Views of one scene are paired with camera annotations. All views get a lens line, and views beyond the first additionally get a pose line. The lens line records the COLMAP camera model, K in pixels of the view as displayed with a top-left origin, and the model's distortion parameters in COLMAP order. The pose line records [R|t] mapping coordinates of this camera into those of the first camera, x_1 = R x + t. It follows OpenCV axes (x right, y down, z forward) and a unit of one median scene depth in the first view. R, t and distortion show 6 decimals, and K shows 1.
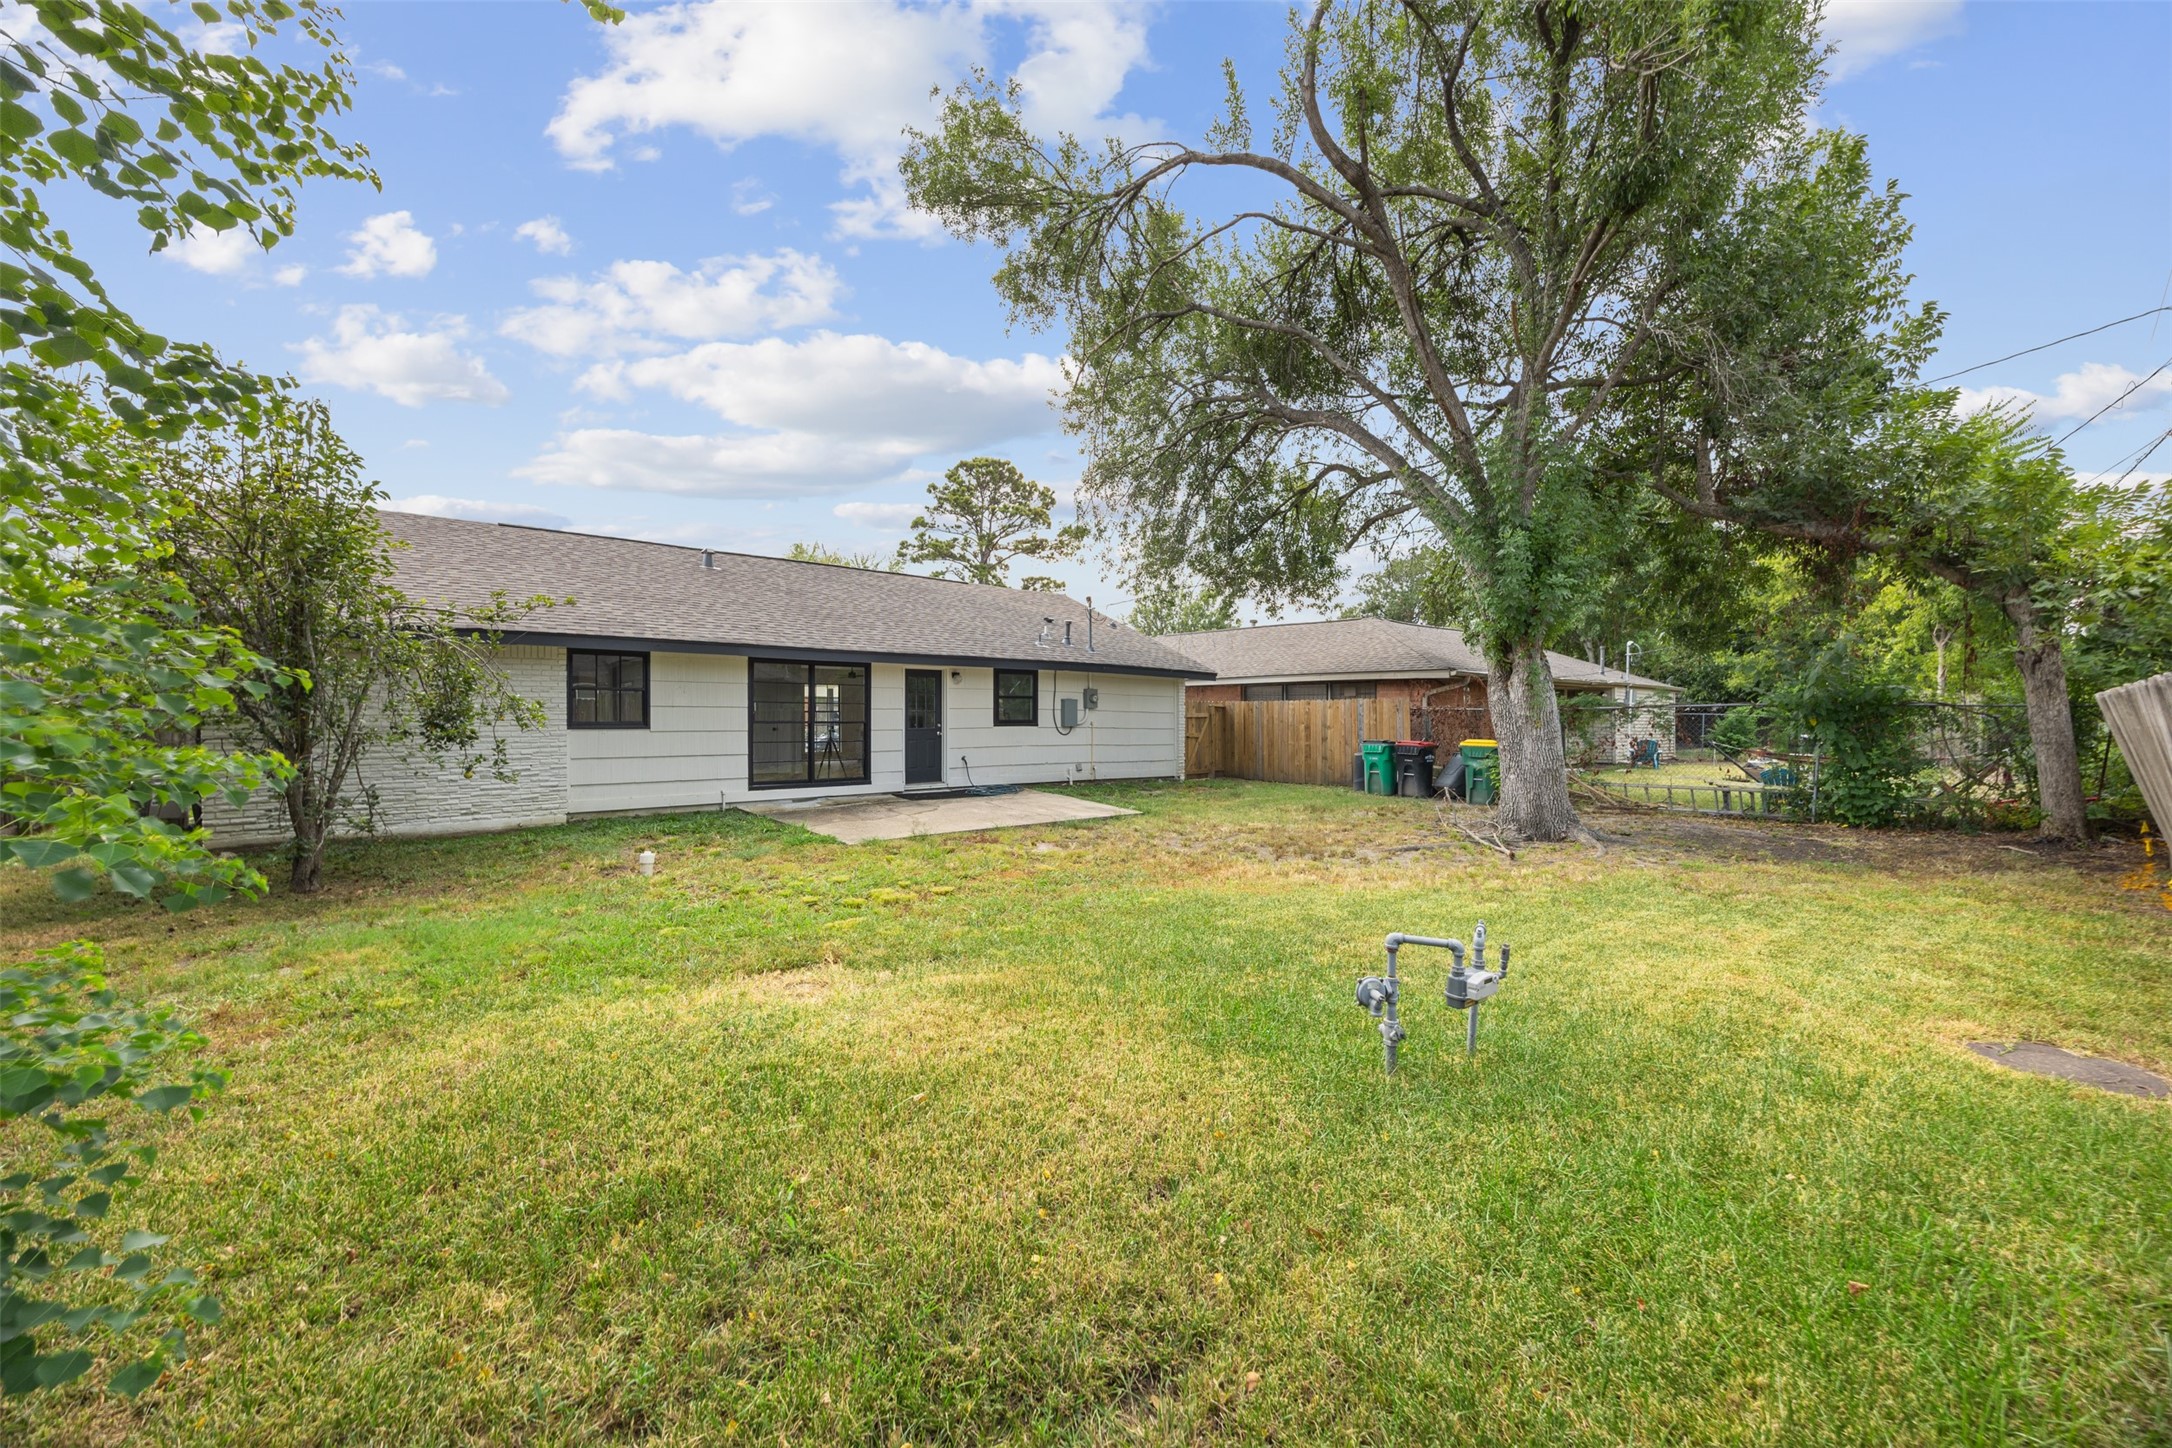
lens RADIAL K [[832.2, 0, 1086.0], [0, 832.2, 724.0], [0, 0, 1]] dist [0.000359, 0.000021]
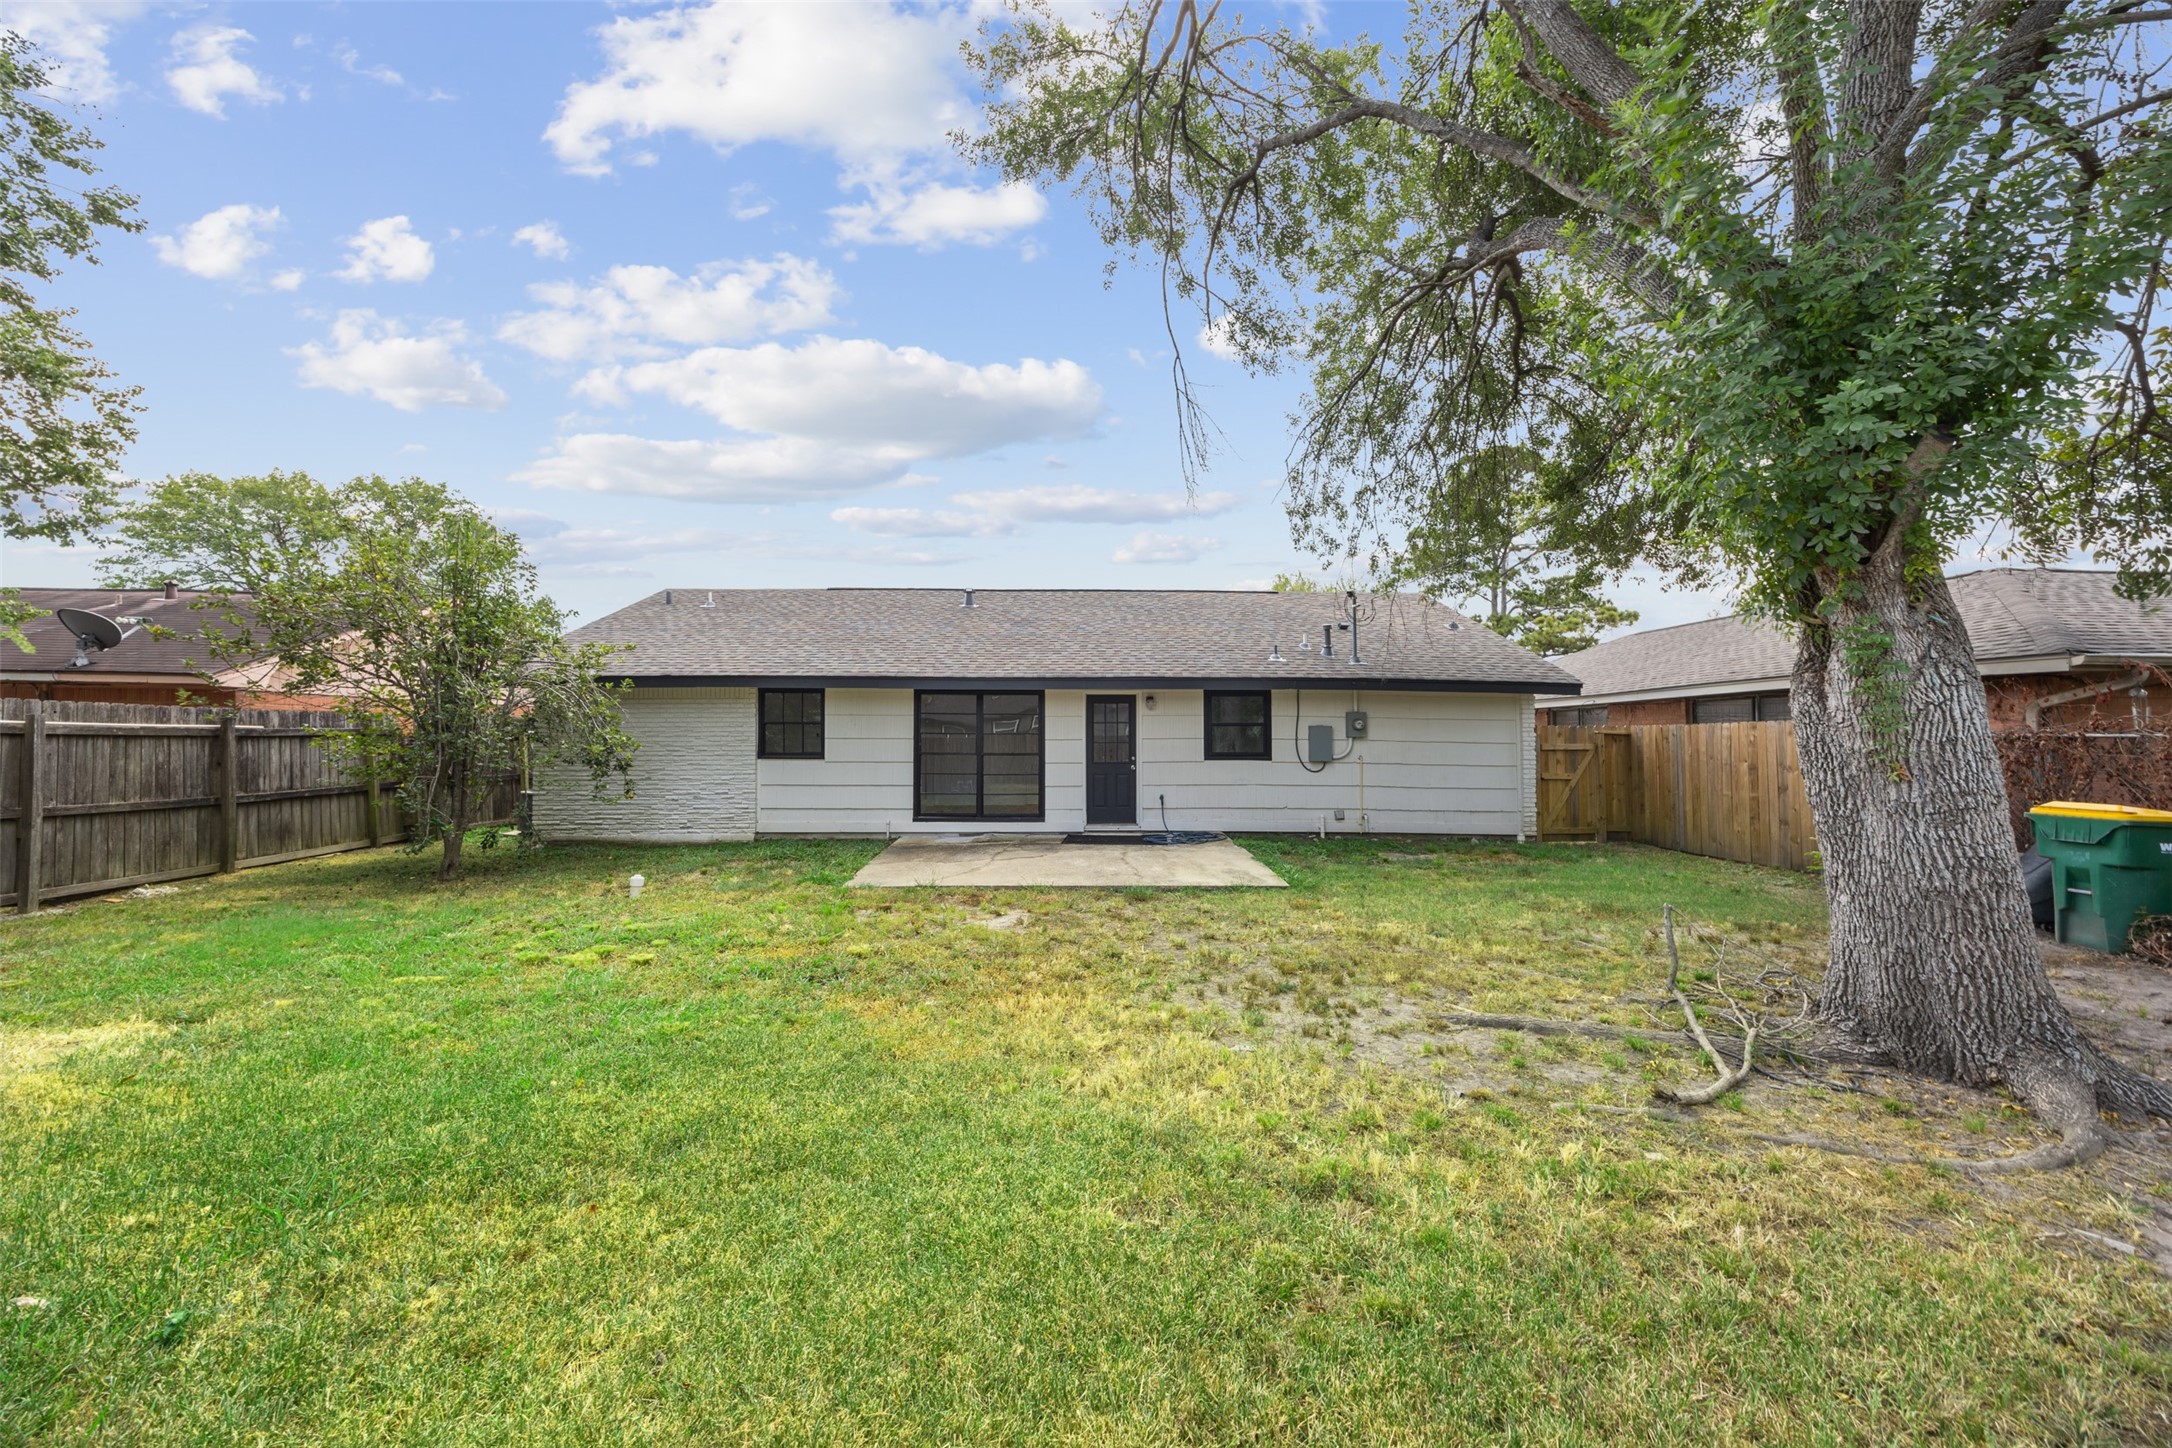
lens RADIAL K [[823.1, 0, 1092.8], [0, 823.1, 715.9], [0, 0, 1]] dist [-0.001695, 0.000084]
pose [[0.771636, -0.021372, -0.635705, 0.352821], [-0.007026, 0.999088, -0.042117, -0.006243], [0.636026, 0.036965, 0.770782, 0.321387]]
